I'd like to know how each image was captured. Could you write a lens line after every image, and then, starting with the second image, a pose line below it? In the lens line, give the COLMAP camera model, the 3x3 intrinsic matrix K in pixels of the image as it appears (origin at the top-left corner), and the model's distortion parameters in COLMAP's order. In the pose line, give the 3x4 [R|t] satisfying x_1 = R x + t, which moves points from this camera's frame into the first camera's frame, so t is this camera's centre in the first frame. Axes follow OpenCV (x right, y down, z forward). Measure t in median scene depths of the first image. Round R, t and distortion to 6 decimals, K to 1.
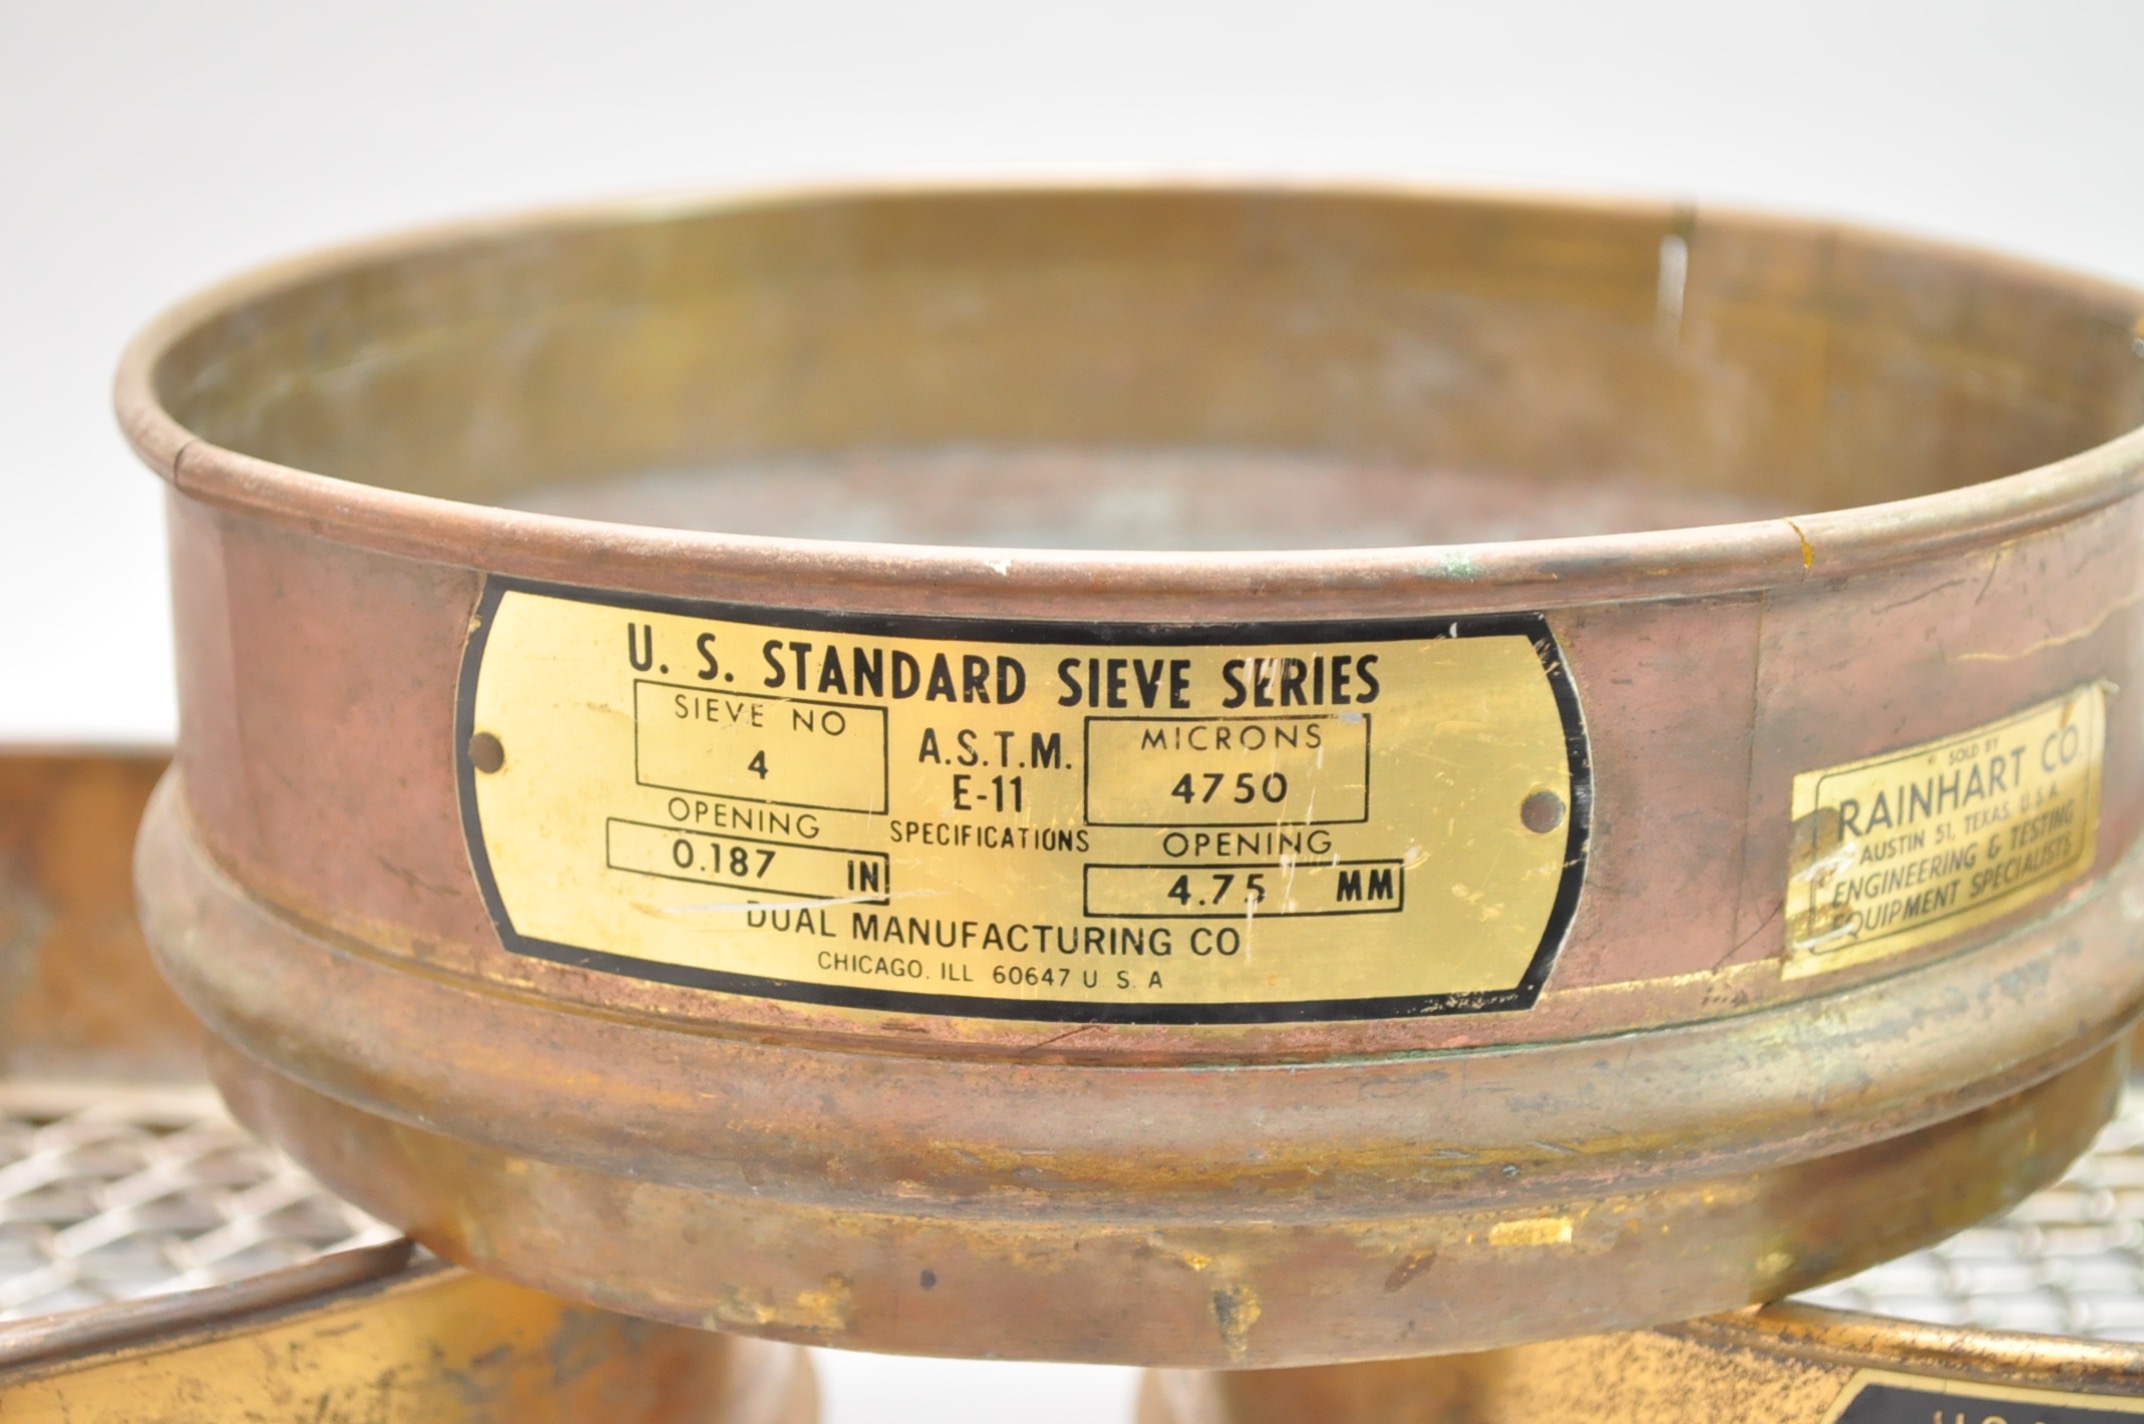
lens RADIAL K [[5004.4, 0, 1069.3], [0, 5004.4, 706.7], [0, 0, 1]] dist [-0.005227, 0.000000]
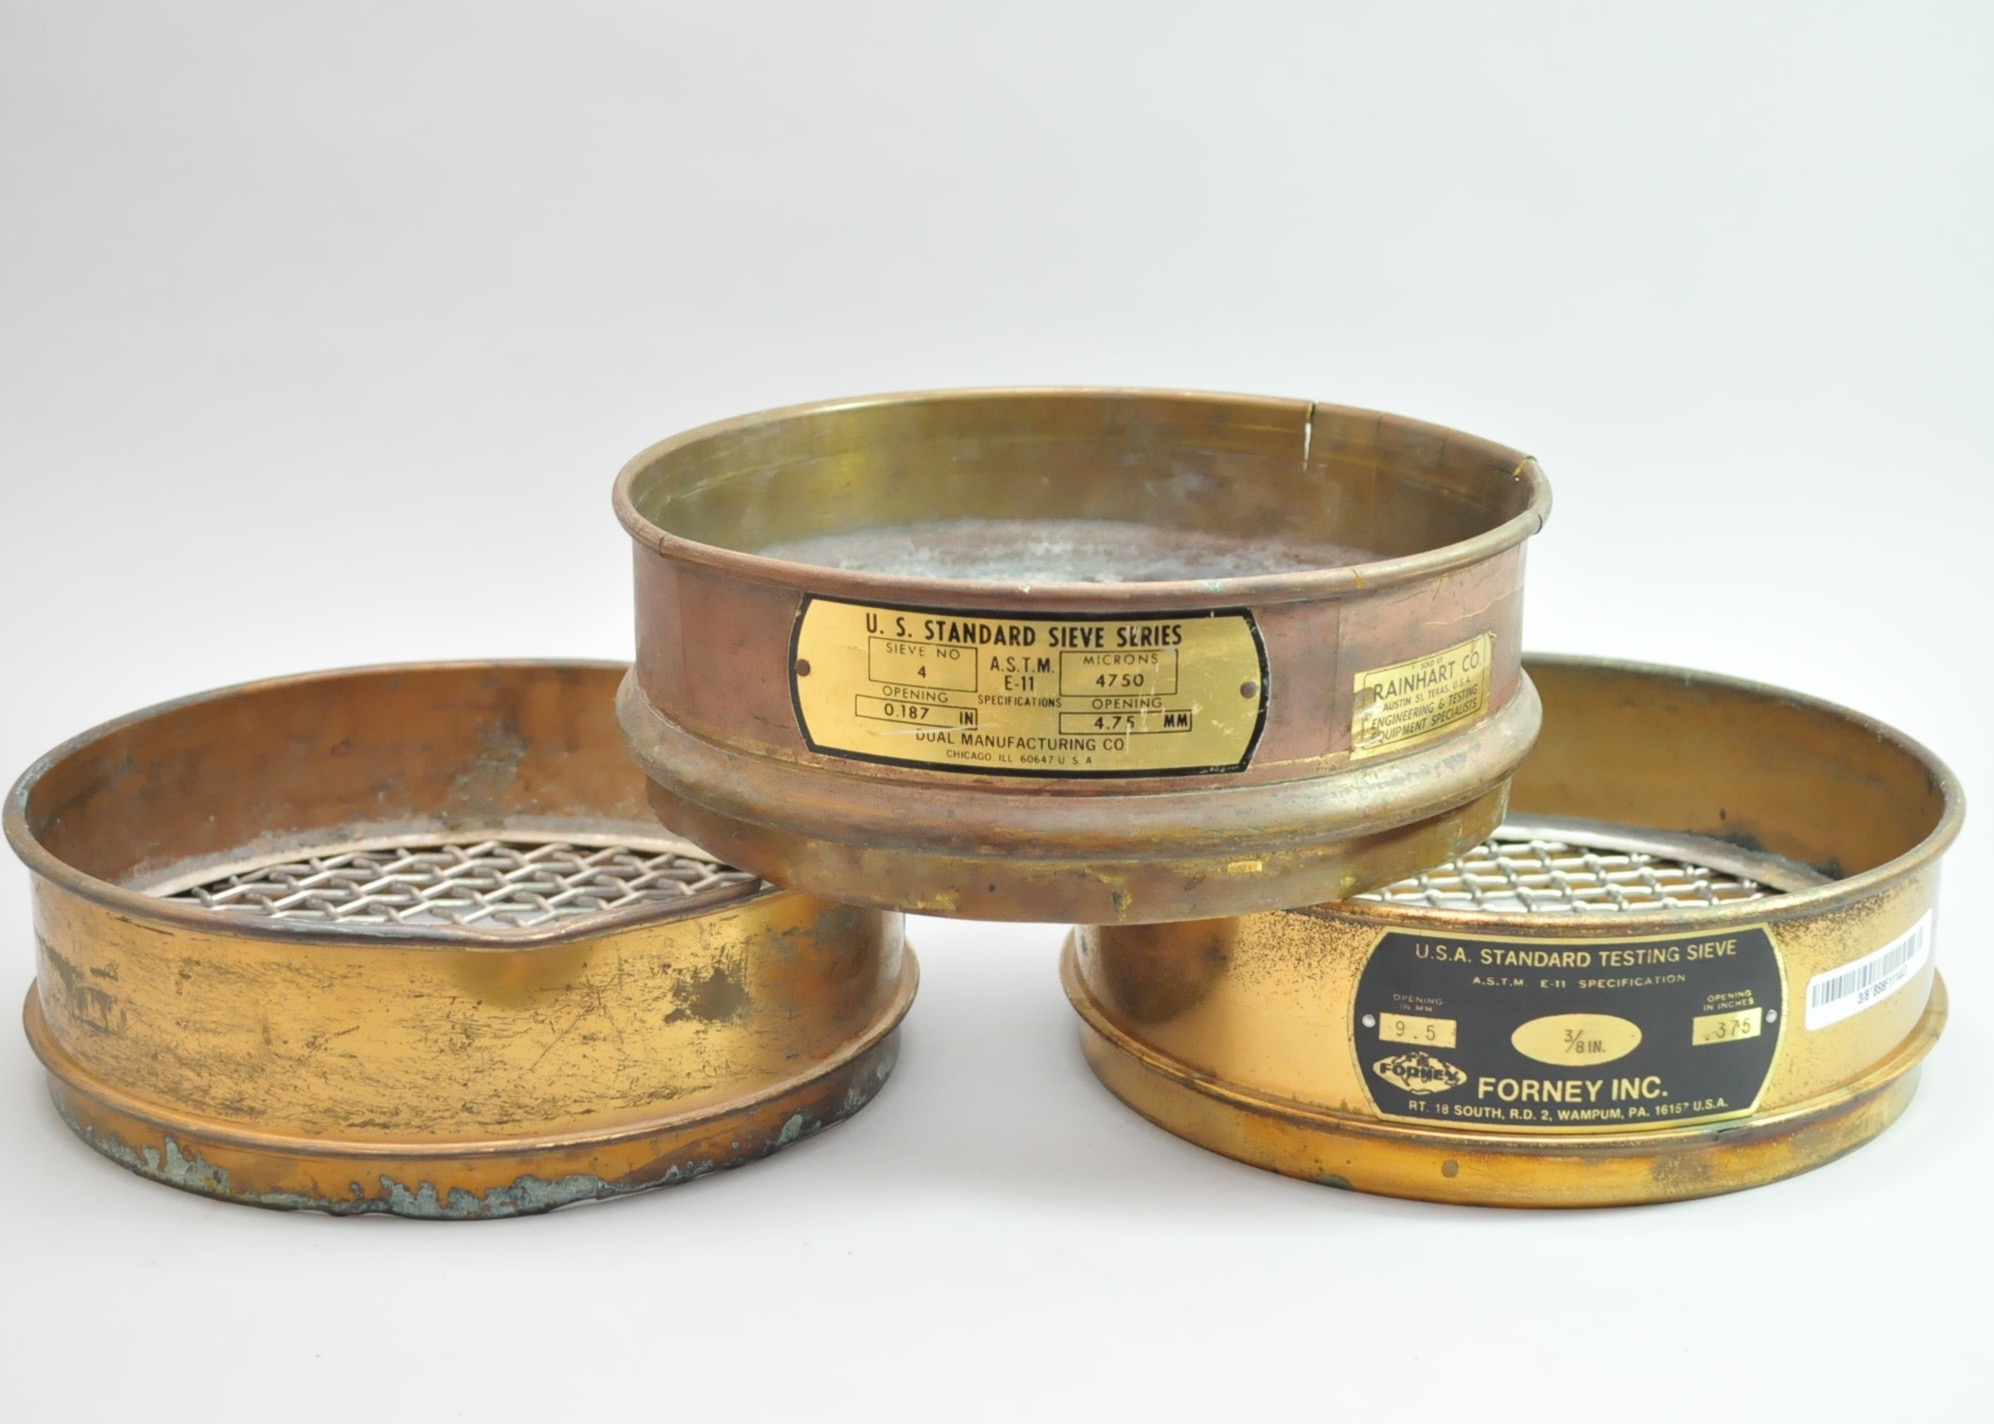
lens RADIAL K [[3223.2, 0, 998.3], [0, 3223.2, 717.0], [0, 0, 1]] dist [-0.002759, 0.000000]
pose [[0.999790, -0.006512, 0.019433, -0.053235], [0.006016, 0.999658, 0.025468, -0.005645], [-0.019593, -0.025346, 0.999487, -0.516889]]
